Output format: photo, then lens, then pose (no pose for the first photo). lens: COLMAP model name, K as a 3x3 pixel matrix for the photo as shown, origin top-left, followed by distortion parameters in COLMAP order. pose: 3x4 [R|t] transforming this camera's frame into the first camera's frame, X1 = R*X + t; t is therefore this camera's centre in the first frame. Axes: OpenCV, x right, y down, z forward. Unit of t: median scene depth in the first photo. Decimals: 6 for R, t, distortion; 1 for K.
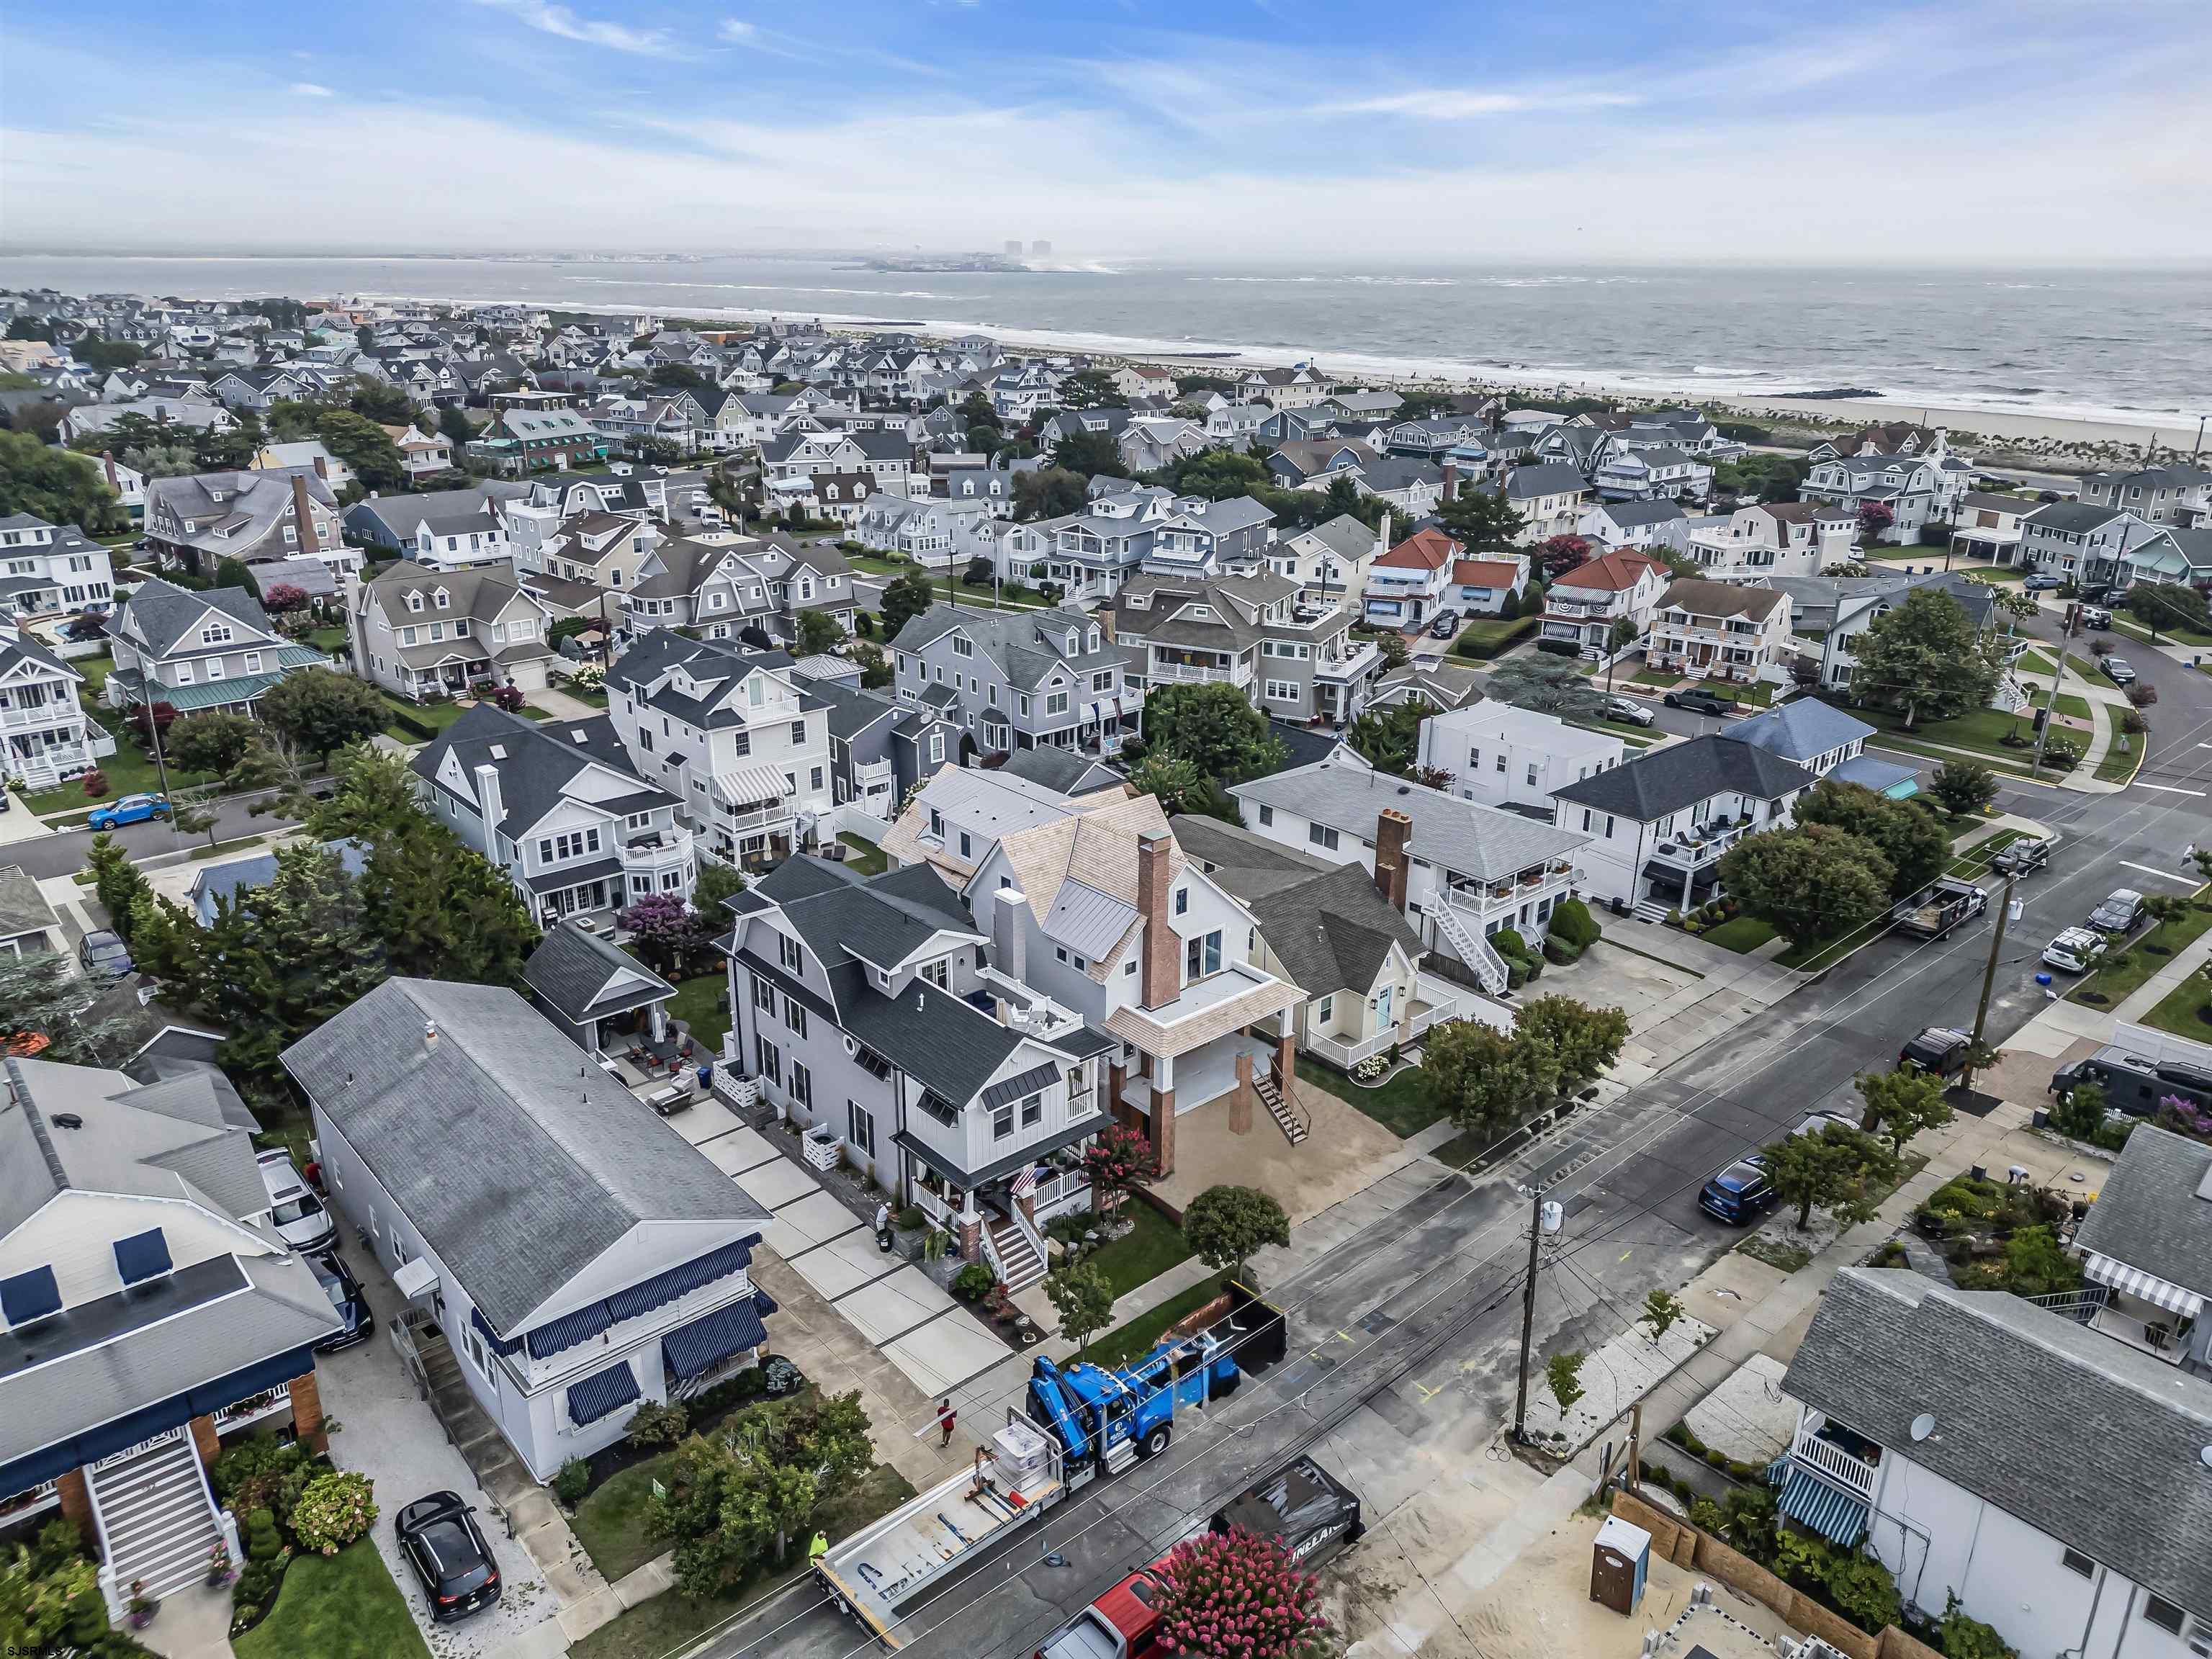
lens RADIAL K [[1552.5, 0, 1113.9], [0, 1552.5, 819.5], [0, 0, 1]] dist [0.052145, -0.061279]
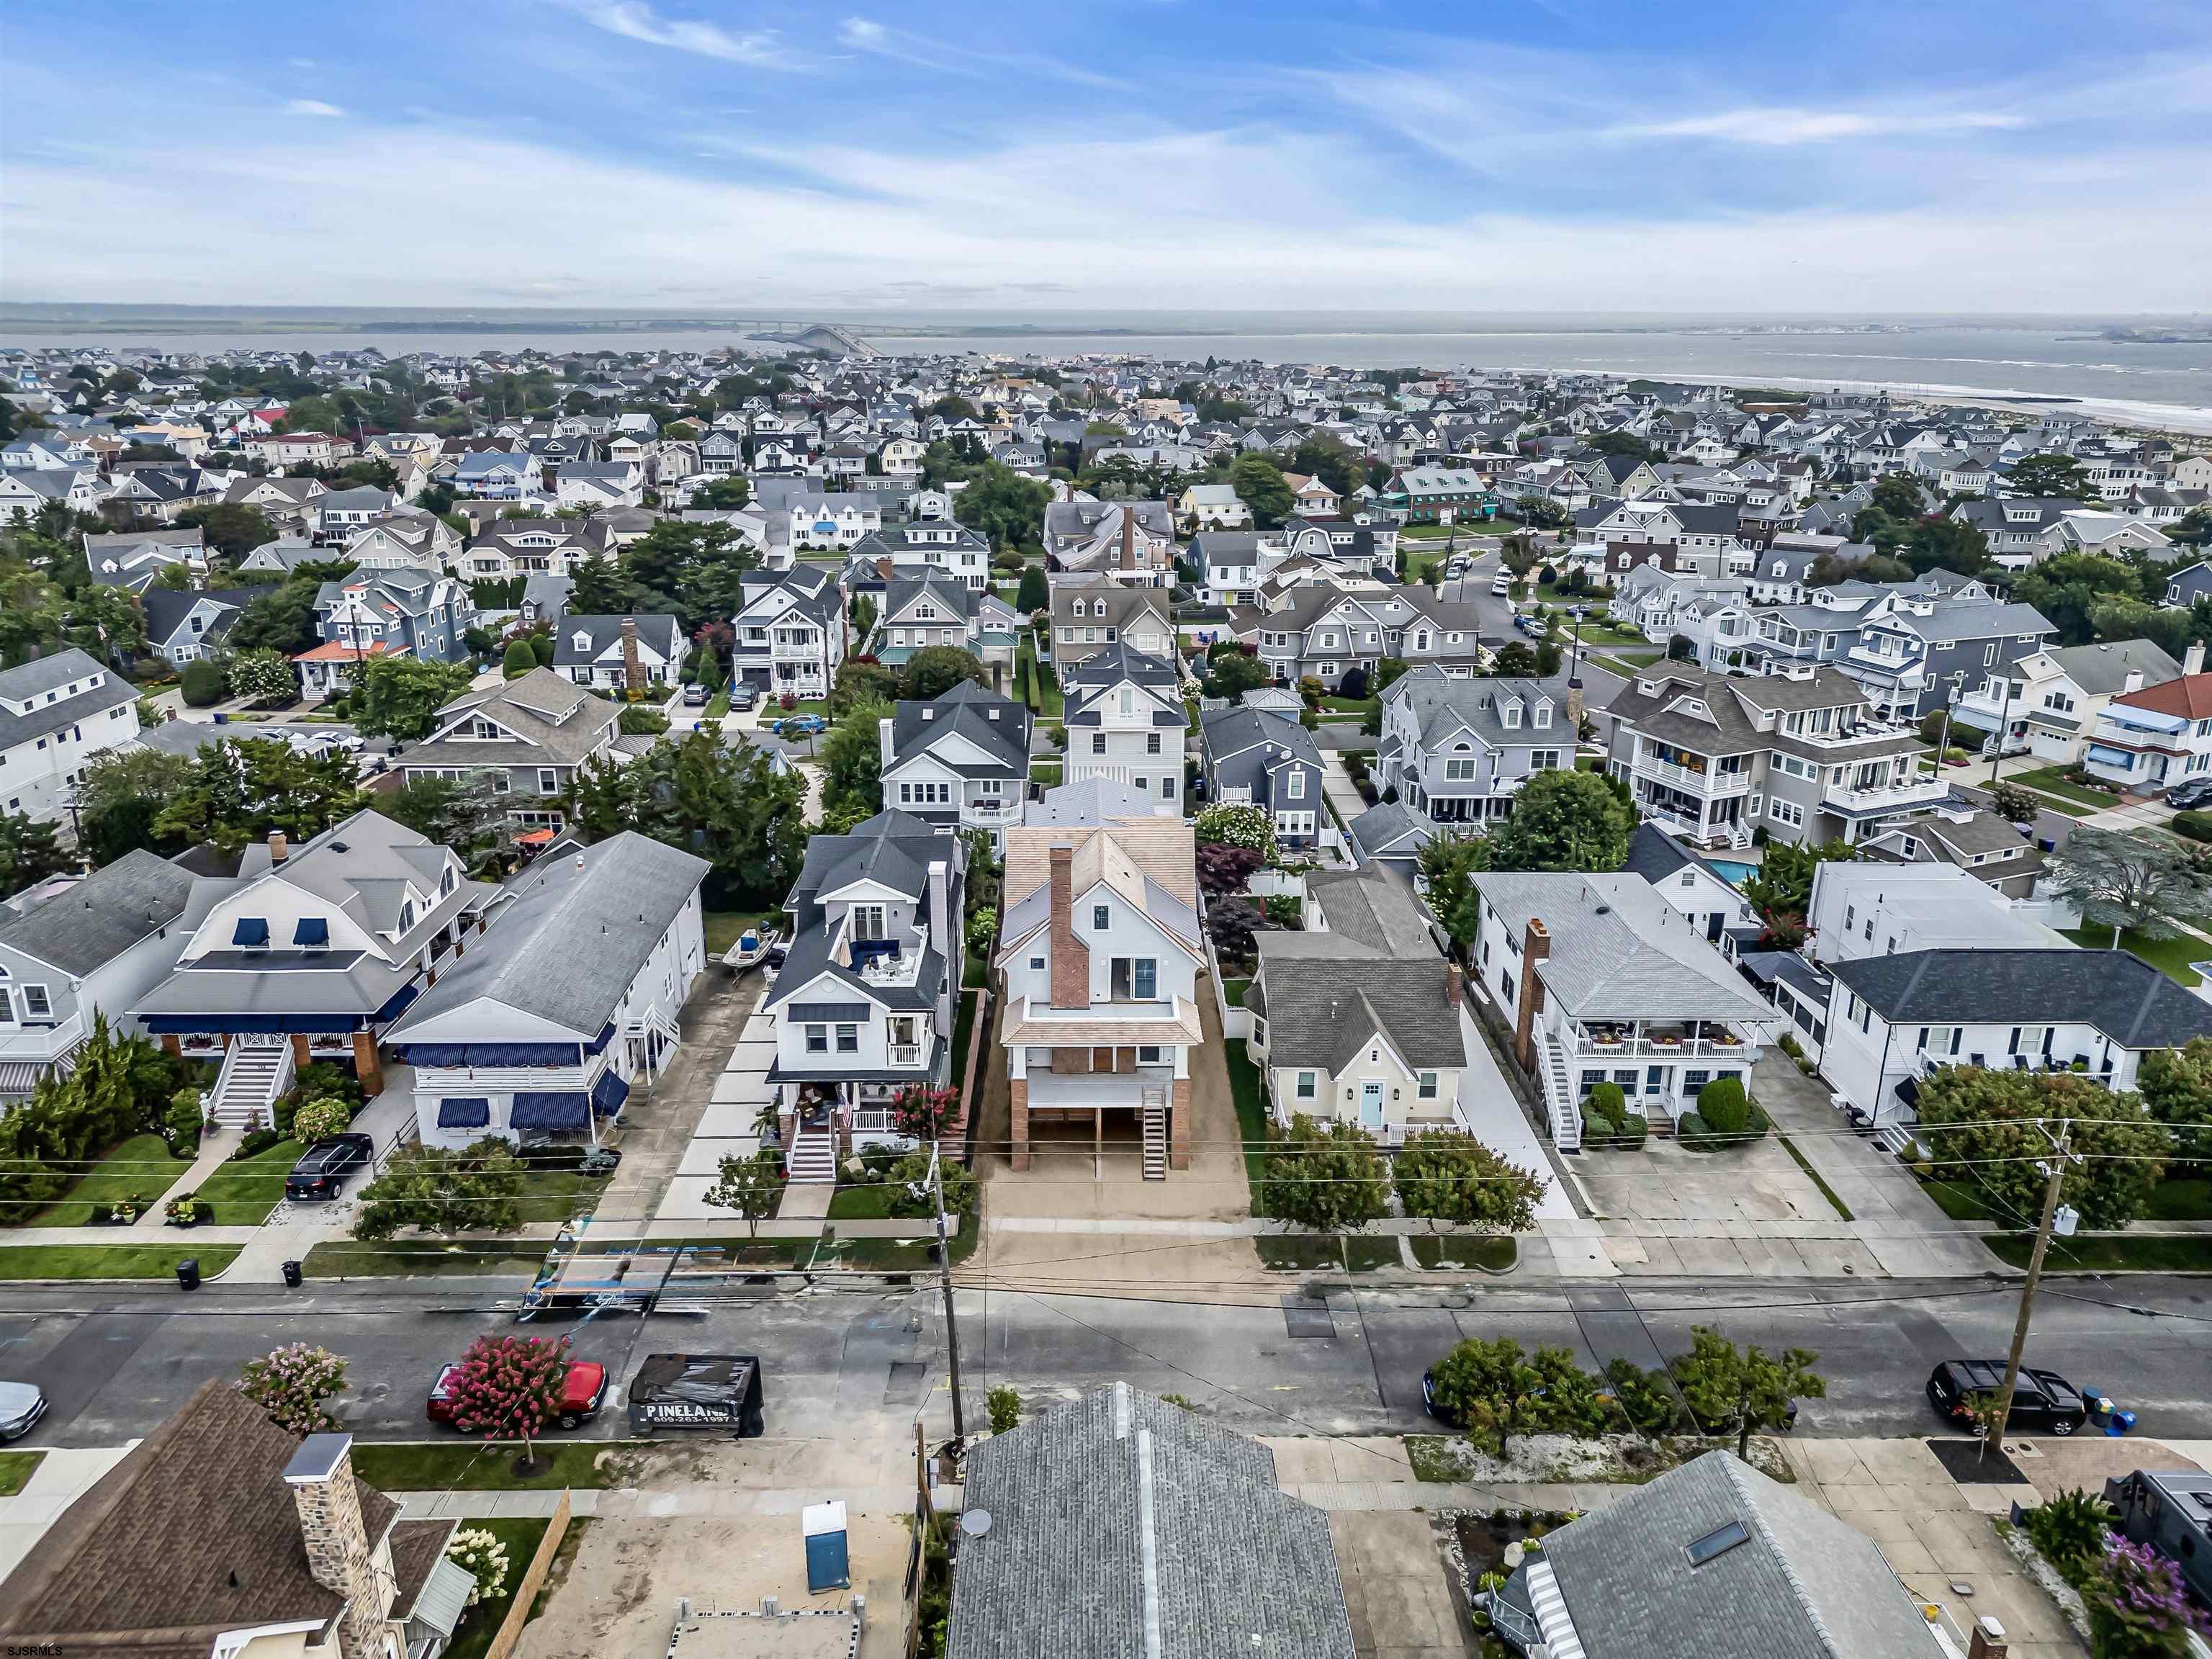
lens RADIAL K [[1505.8, 0, 1047.4], [0, 1505.8, 838.3], [0, 0, 1]] dist [0.106998, -0.149325]
pose [[0.752504, 0.207071, -0.625187, 0.282684], [-0.222057, 0.973473, 0.055150, -0.021116], [0.620023, 0.097327, 0.778524, 0.075122]]
